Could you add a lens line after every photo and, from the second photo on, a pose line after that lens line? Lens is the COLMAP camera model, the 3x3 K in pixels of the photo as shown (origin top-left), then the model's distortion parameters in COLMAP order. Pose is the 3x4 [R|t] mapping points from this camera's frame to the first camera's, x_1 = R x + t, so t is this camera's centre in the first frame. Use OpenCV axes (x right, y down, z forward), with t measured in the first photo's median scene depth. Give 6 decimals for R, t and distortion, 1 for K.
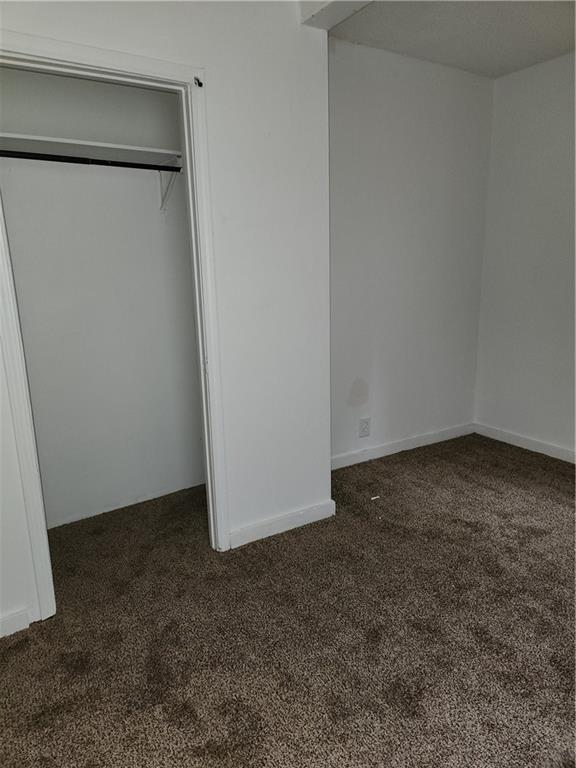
lens RADIAL K [[517.1, 0, 288.0], [0, 517.1, 384.0], [0, 0, 1]] dist [0.055998, -0.045436]
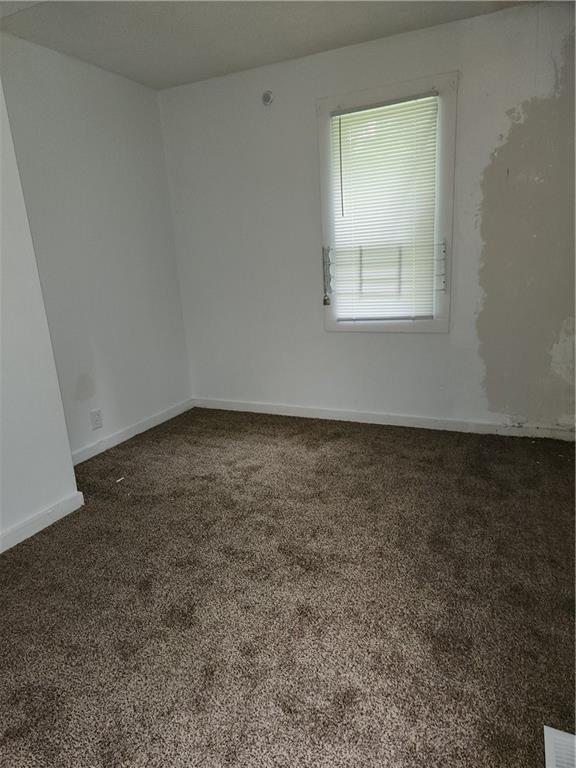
lens RADIAL K [[517.1, 0, 288.0], [0, 517.1, 384.0], [0, 0, 1]] dist [0.055998, -0.045436]
pose [[0.841641, -0.162735, 0.514935, -0.066715], [0.164201, 0.985486, 0.043064, 0.036554], [-0.514469, 0.048309, 0.856147, -0.120683]]
